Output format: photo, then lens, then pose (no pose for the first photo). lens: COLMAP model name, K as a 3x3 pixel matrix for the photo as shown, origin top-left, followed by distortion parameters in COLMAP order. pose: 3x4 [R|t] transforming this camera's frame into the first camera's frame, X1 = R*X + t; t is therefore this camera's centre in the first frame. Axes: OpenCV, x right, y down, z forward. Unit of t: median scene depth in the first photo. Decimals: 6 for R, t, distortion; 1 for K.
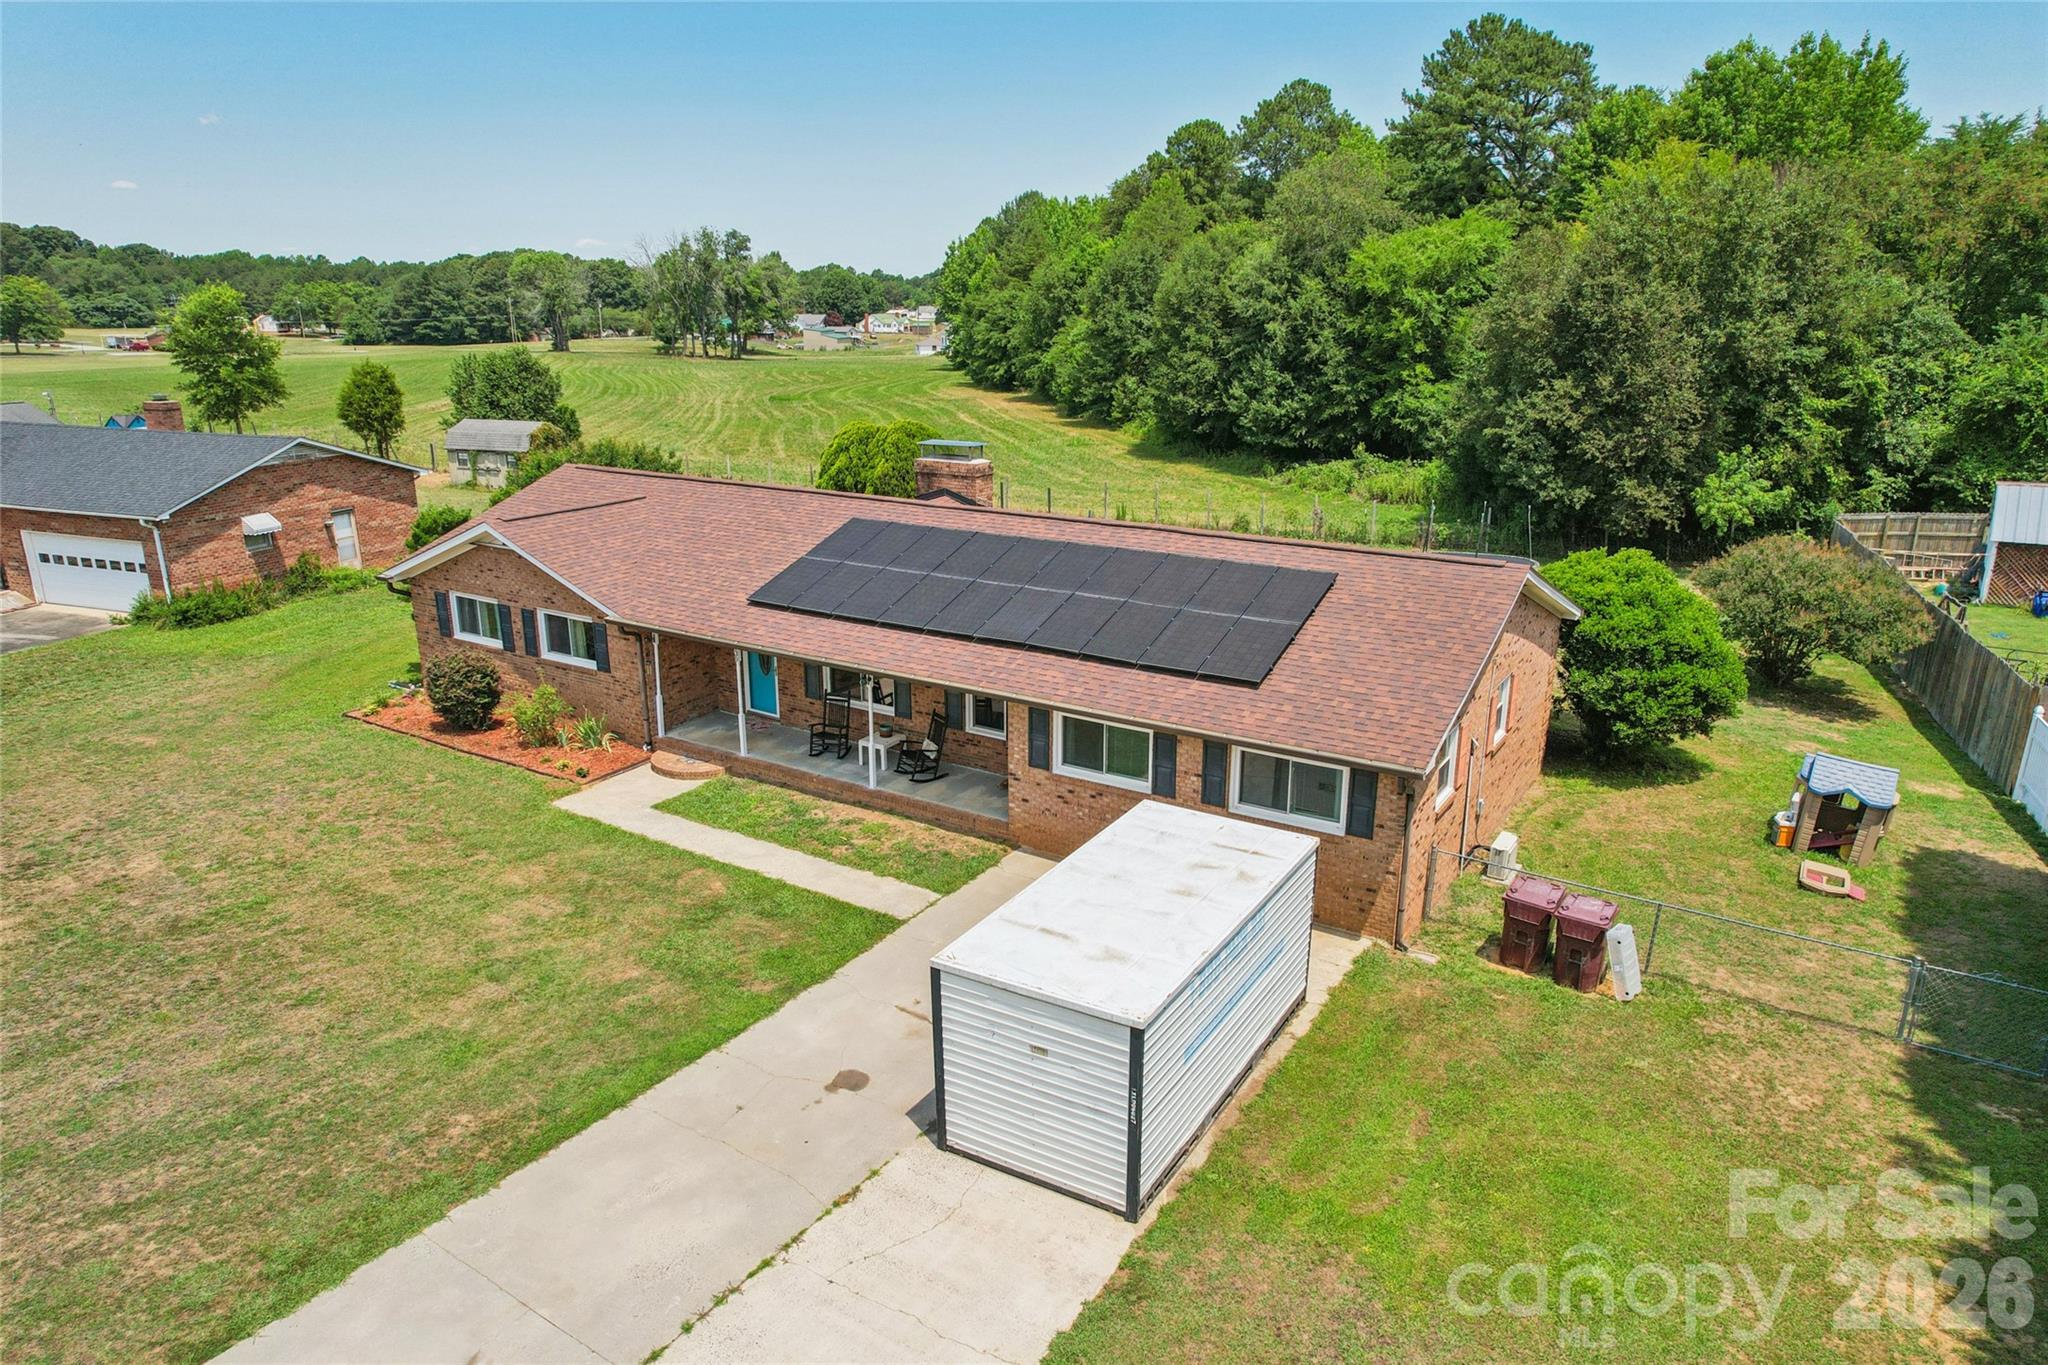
lens RADIAL K [[1324.1, 0, 1024.0], [0, 1324.1, 682.5], [0, 0, 1]] dist [-0.067696, 0.053543]
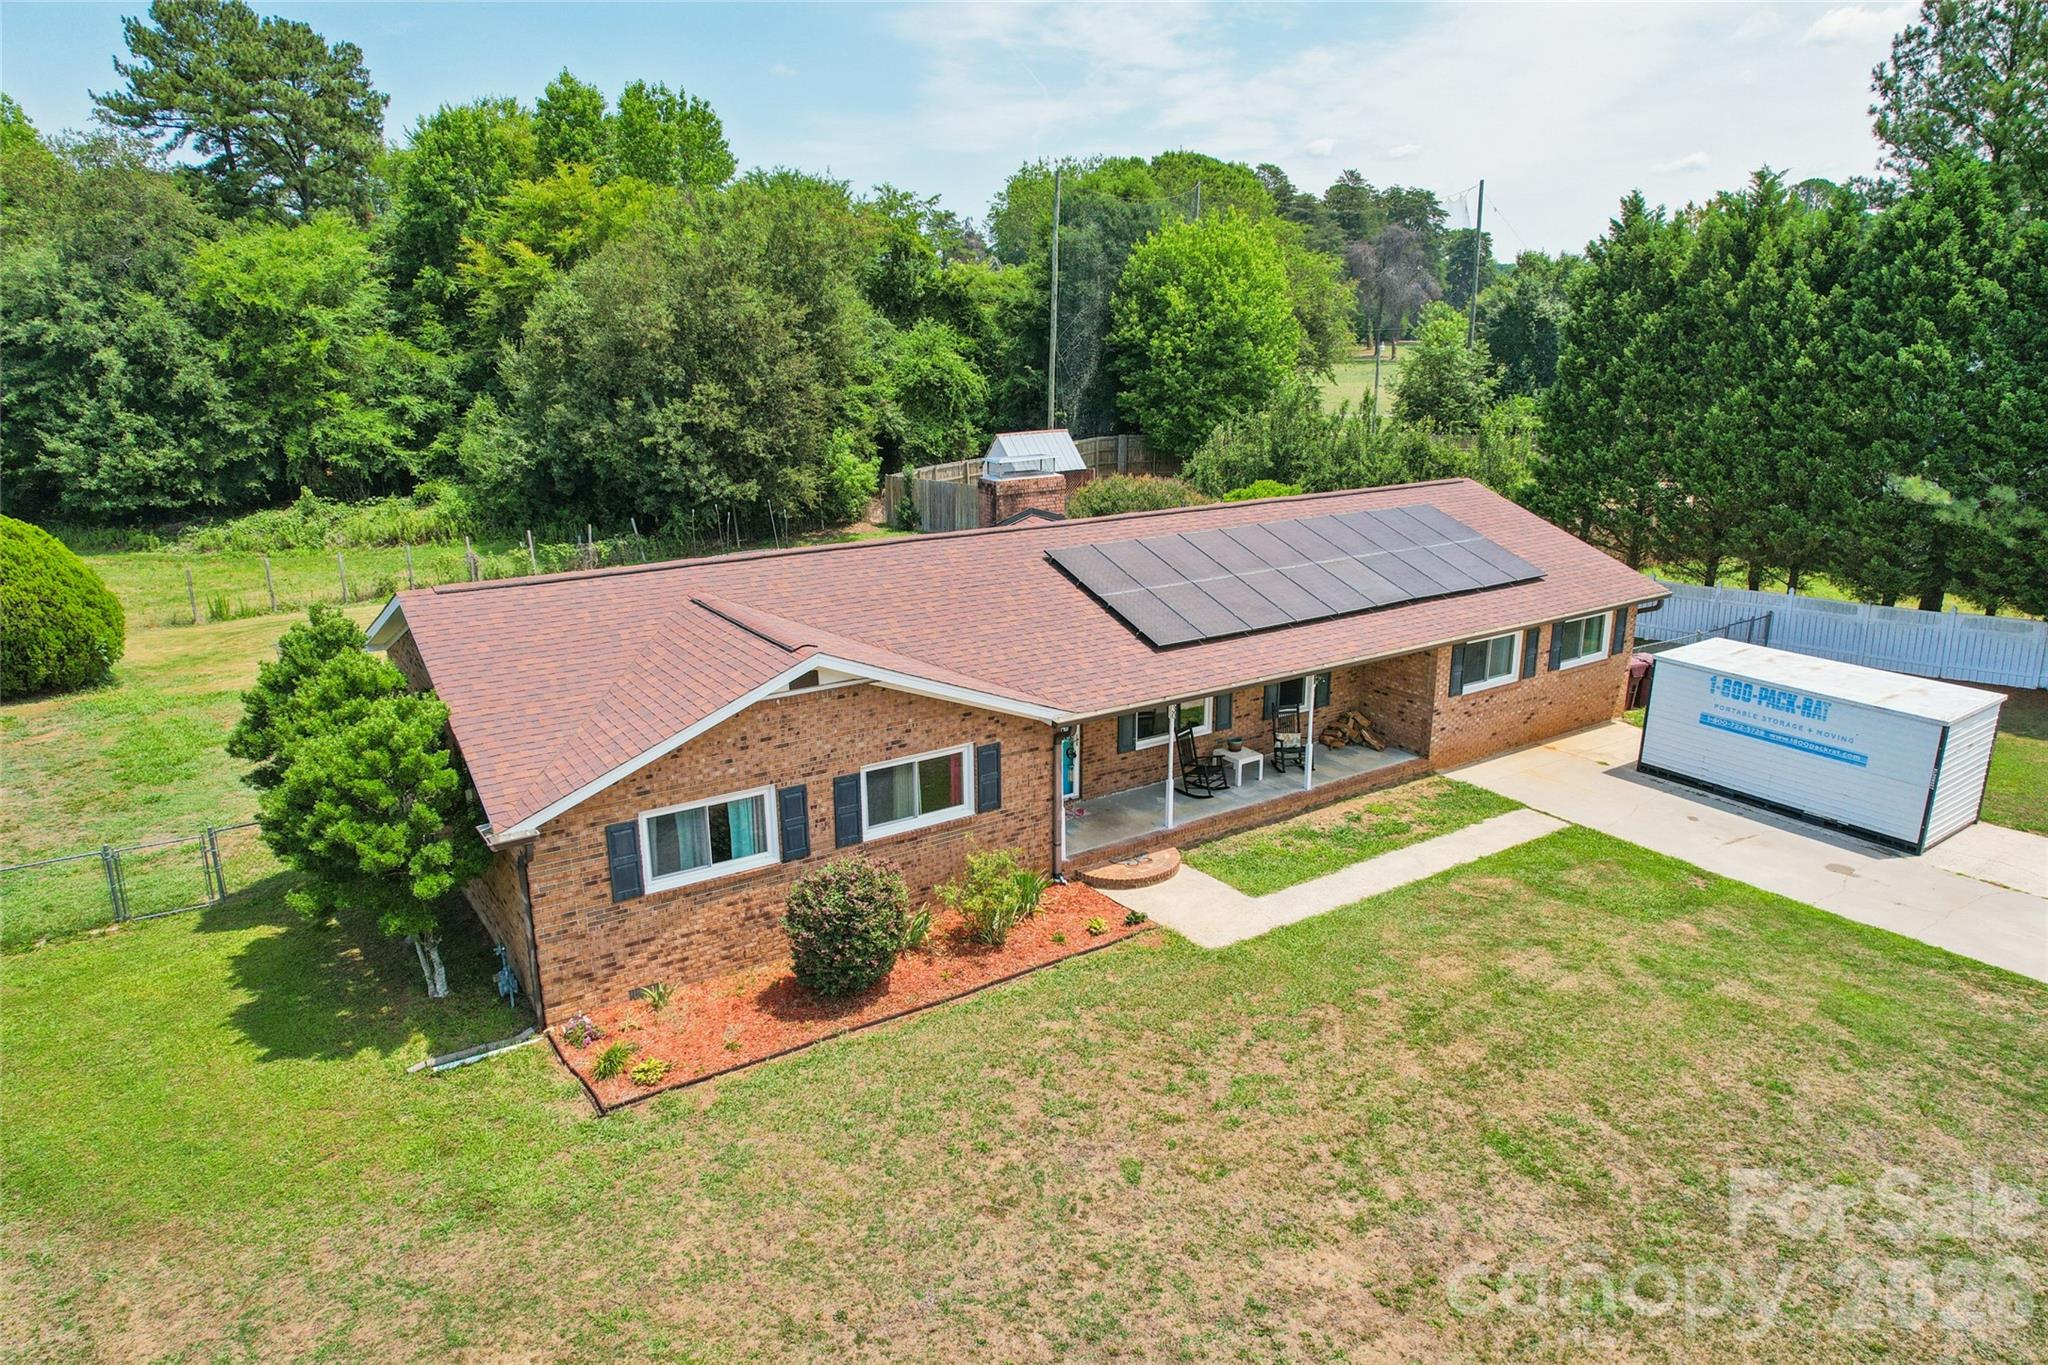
lens RADIAL K [[1310.9, 0, 1053.4], [0, 1310.9, 687.5], [0, 0, 1]] dist [-0.082420, 0.076446]
pose [[0.384387, -0.254907, 0.887282, -0.485213], [0.263507, 0.951433, 0.159181, -0.092972], [-0.884766, 0.172618, 0.432888, 0.342713]]
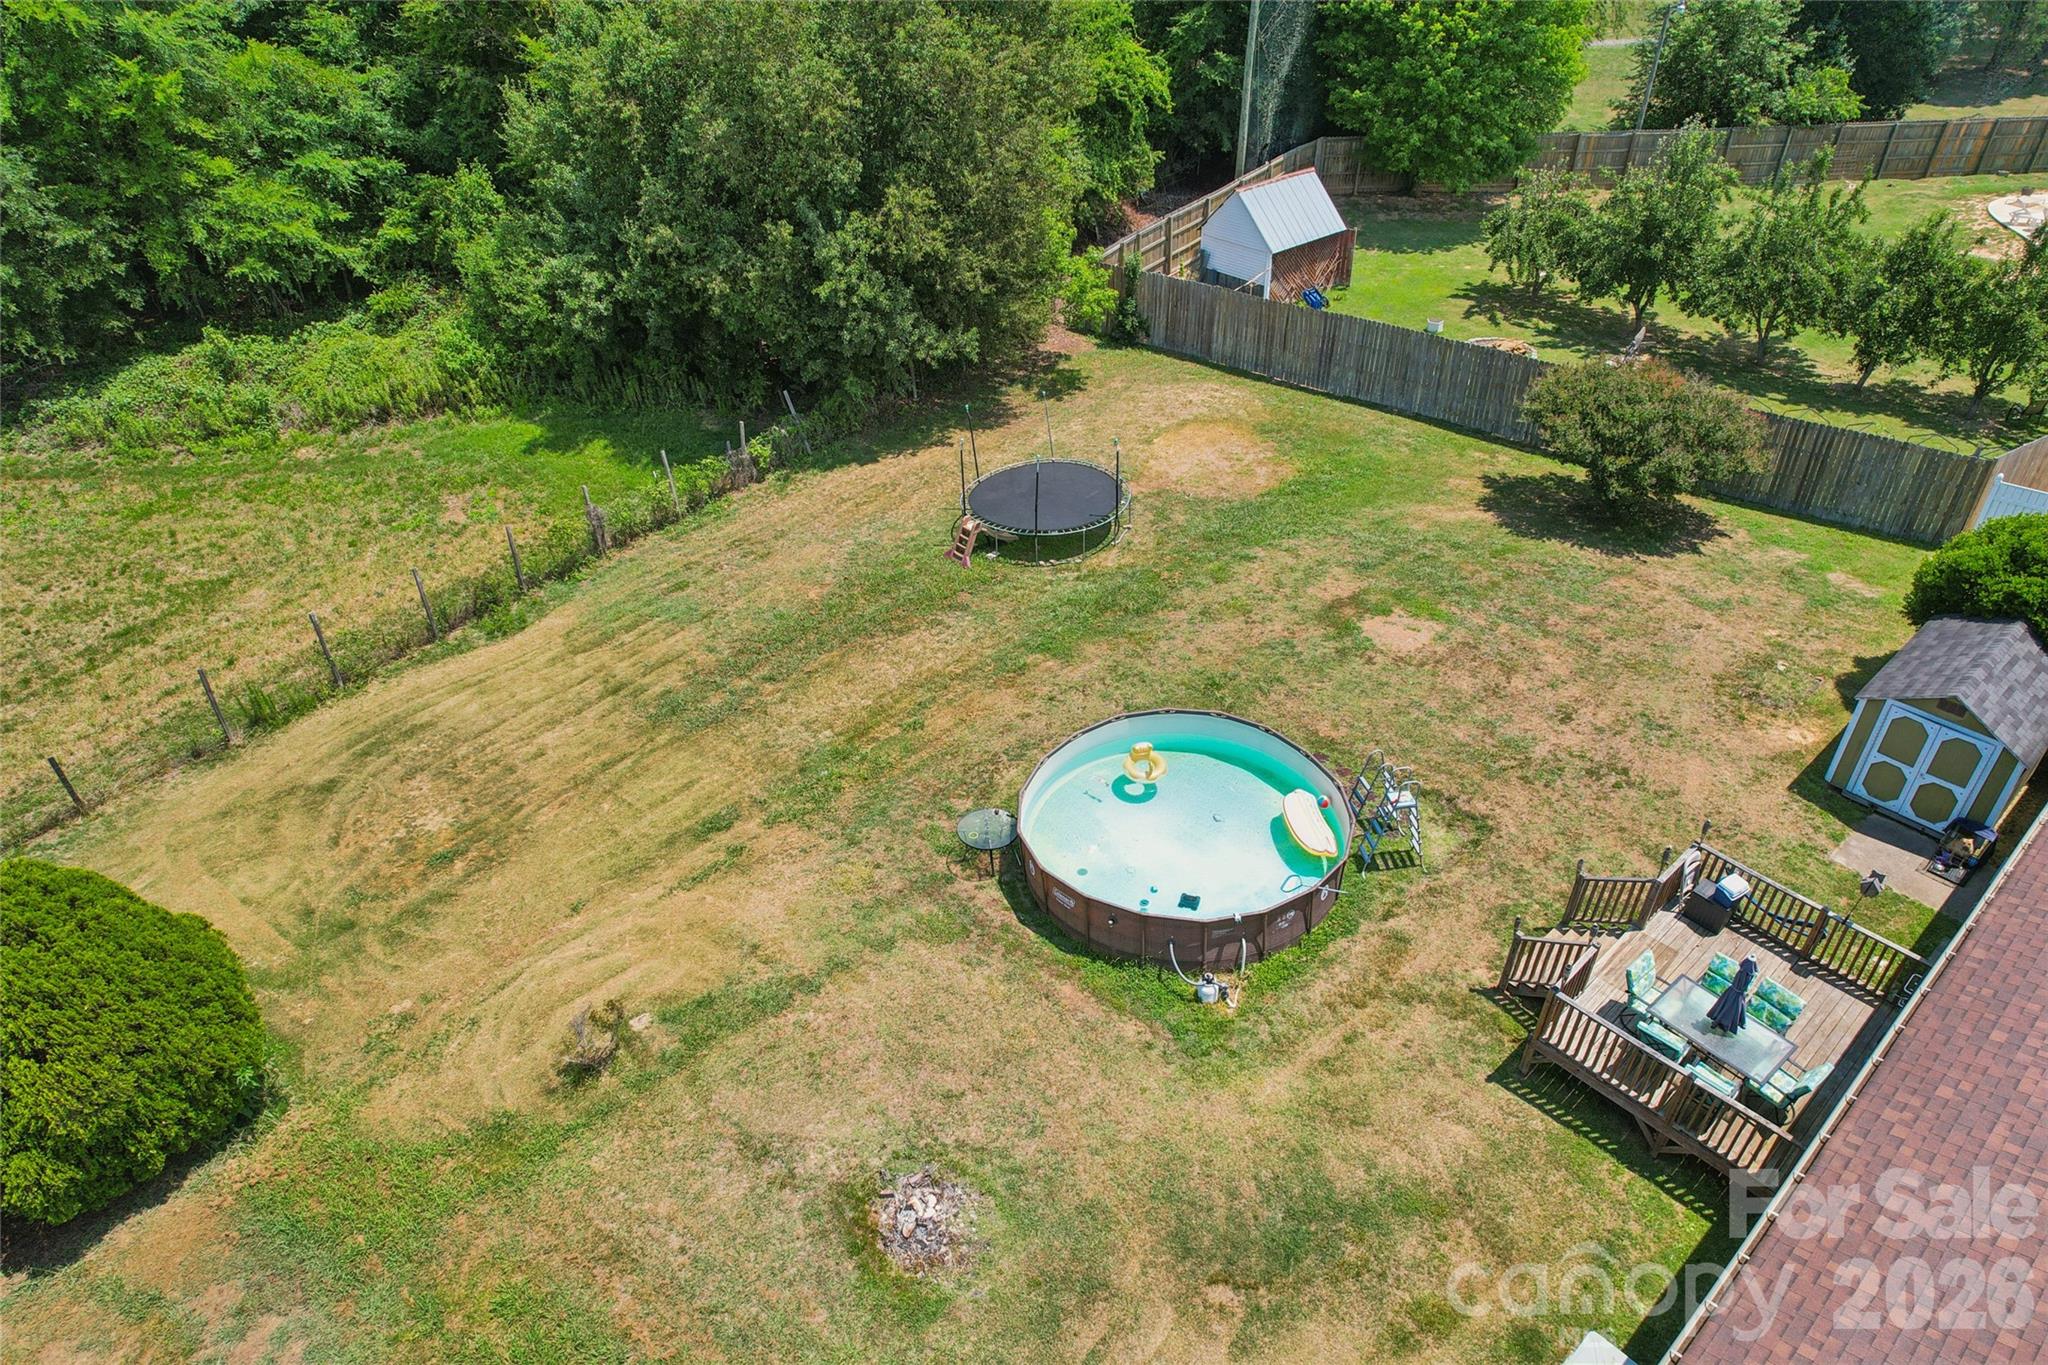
lens RADIAL K [[1310.9, 0, 1053.4], [0, 1310.9, 687.5], [0, 0, 1]] dist [-0.082420, 0.076446]
pose [[0.250280, -0.568525, 0.783671, -0.240700], [0.279830, 0.817364, 0.503599, -0.340531], [-0.926852, 0.093254, 0.363660, 0.720134]]
